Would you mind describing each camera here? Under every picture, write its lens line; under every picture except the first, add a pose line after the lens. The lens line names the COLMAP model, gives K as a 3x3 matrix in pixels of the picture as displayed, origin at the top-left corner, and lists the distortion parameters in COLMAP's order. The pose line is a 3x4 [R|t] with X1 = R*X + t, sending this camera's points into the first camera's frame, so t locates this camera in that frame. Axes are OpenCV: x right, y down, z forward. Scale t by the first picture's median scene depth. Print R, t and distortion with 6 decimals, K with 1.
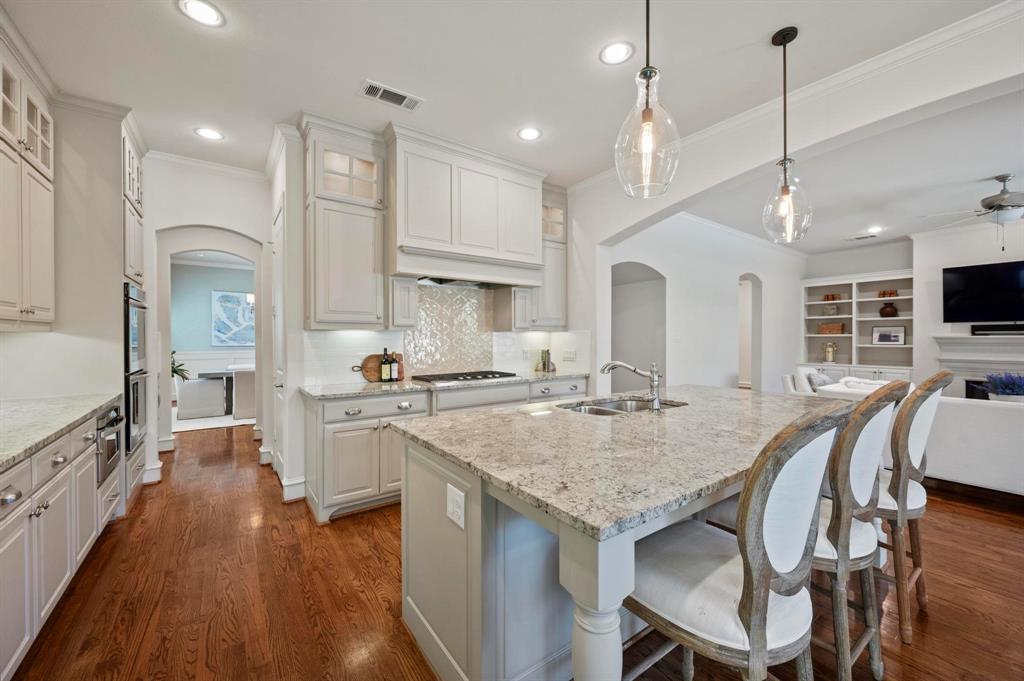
lens RADIAL K [[402.3, 0, 513.2], [0, 402.3, 341.7], [0, 0, 1]] dist [-0.001617, 0.000520]
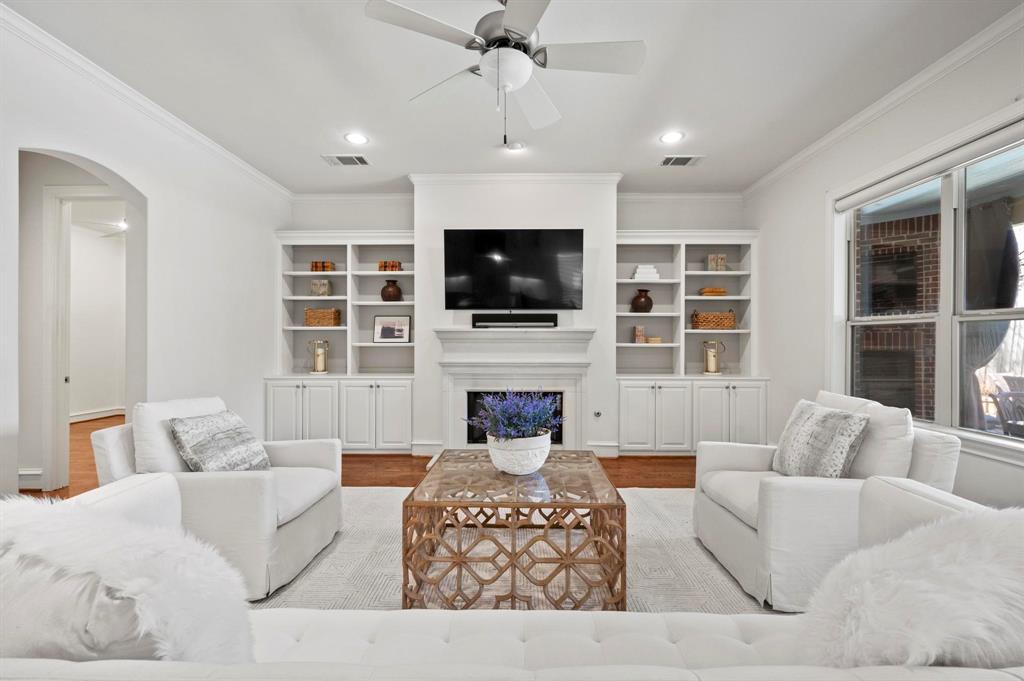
lens RADIAL K [[431.1, 0, 521.0], [0, 431.1, 339.4], [0, 0, 1]] dist [0.004218, -0.000528]
pose [[0.588144, 0.002593, 0.808752, 0.508837], [0.004278, 0.999971, -0.006317, 0.008418], [-0.808745, 0.007175, 0.588116, 0.426903]]
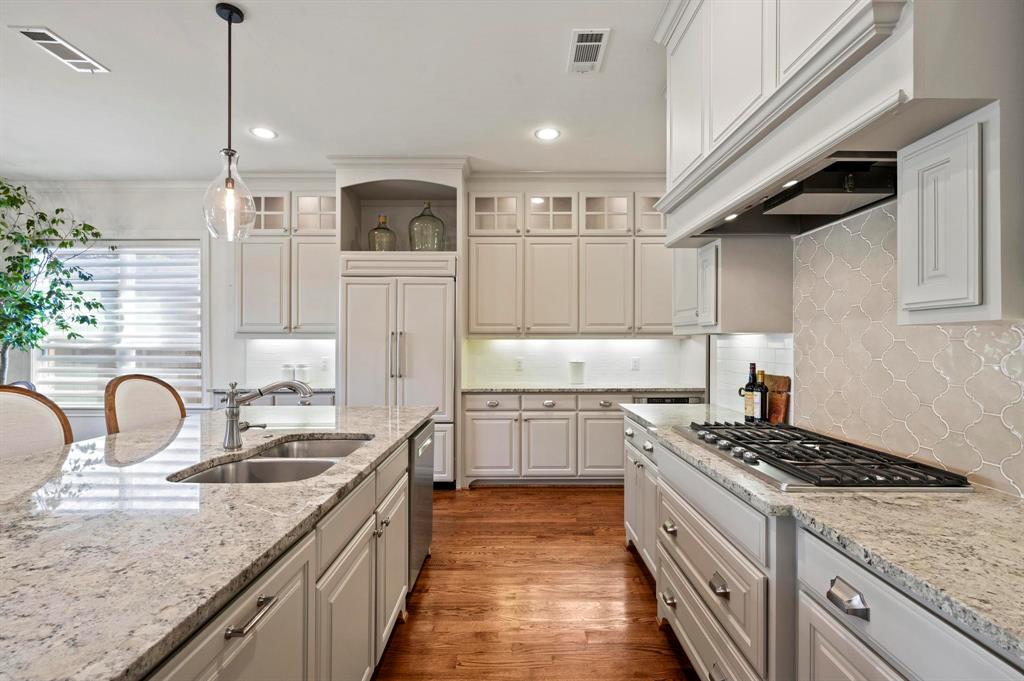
lens RADIAL K [[463.8, 0, 514.3], [0, 463.8, 340.0], [0, 0, 1]] dist [0.000606, -0.000455]
pose [[-0.585147, -0.001592, -0.810926, 0.238223], [-0.008435, 0.999956, 0.004123, -0.009806], [0.810883, 0.009253, -0.585135, 0.617888]]
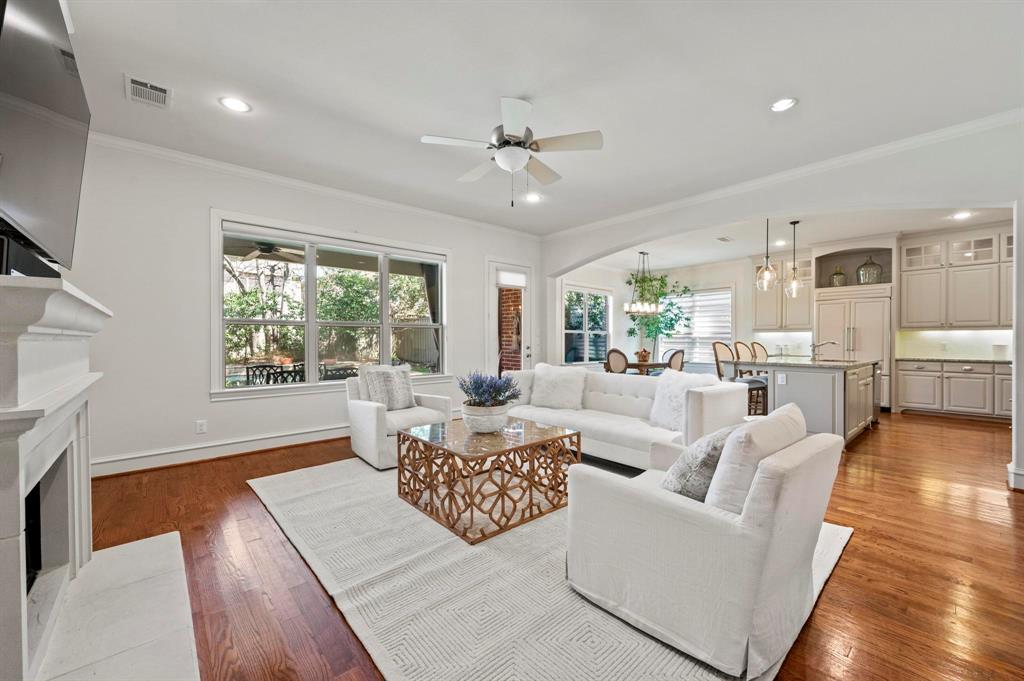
lens RADIAL K [[402.3, 0, 514.5], [0, 402.3, 340.1], [0, 0, 1]] dist [-0.001617, 0.000520]
pose [[-0.995511, -0.001224, -0.094639, 0.820021], [-0.002419, 0.999919, 0.012522, 0.005776], [0.094616, 0.012695, -0.995433, 1.107675]]
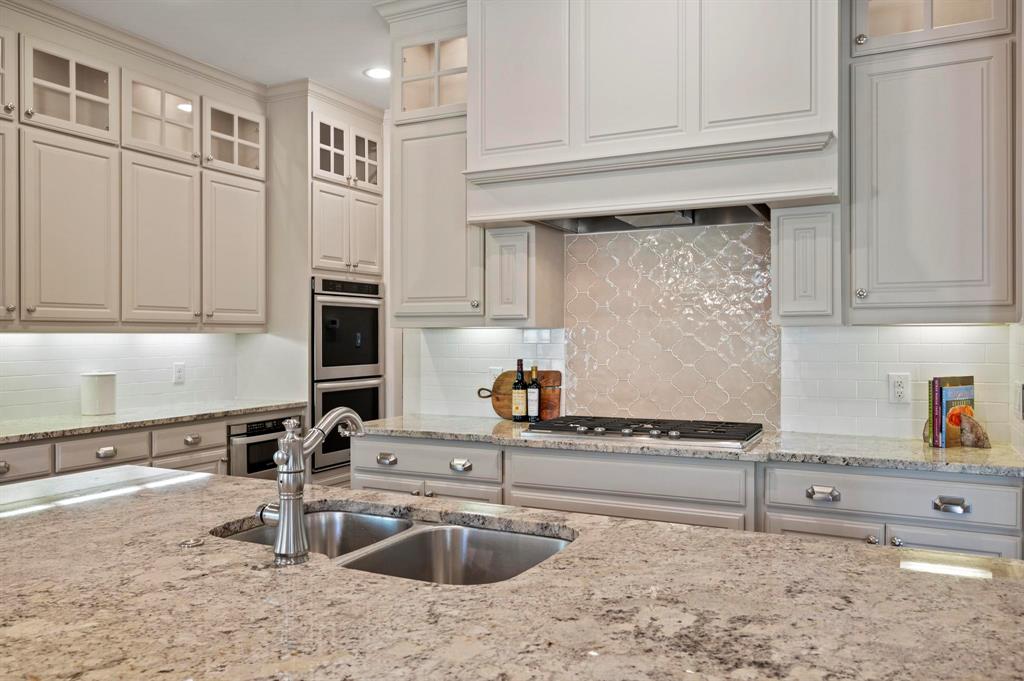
lens RADIAL K [[766.6, 0, 513.6], [0, 766.6, 338.6], [0, 0, 1]] dist [0.000025, -0.000838]
pose [[0.463969, 0.002063, -0.885849, 0.334924], [-0.008702, 0.999960, -0.002229, -0.005620], [0.885809, 0.008743, 0.463968, 0.281808]]
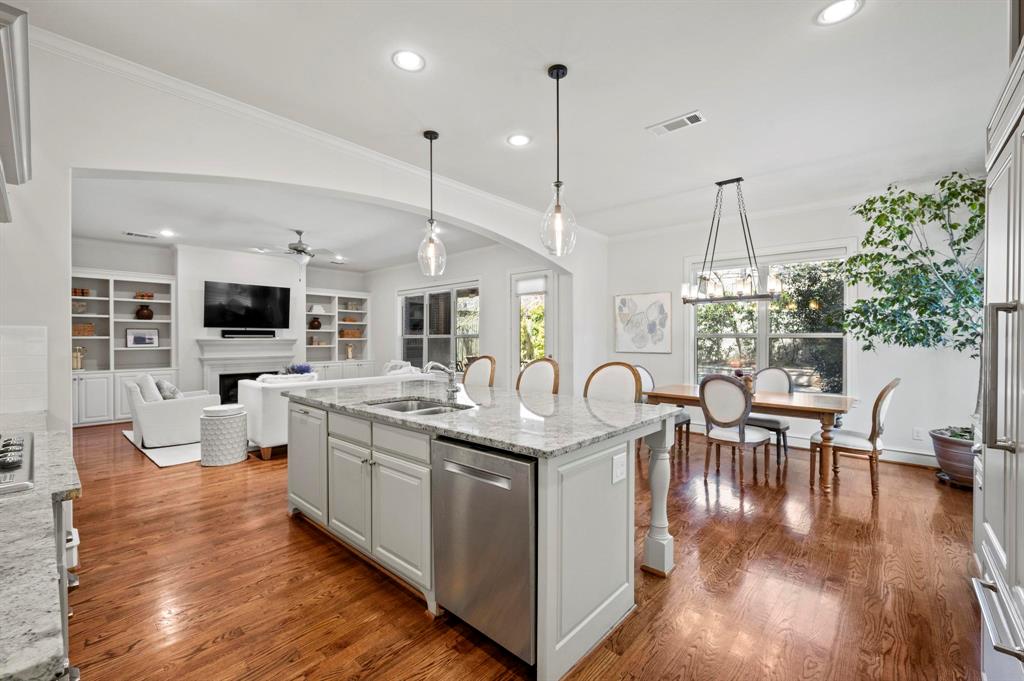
lens RADIAL K [[431.1, 0, 508.8], [0, 431.1, 339.7], [0, 0, 1]] dist [0.004218, -0.000528]
pose [[-0.204460, -0.000646, 0.978875, -0.318921], [0.010029, 0.999946, 0.002754, -0.005255], [-0.978823, 0.010380, -0.204443, 0.358098]]
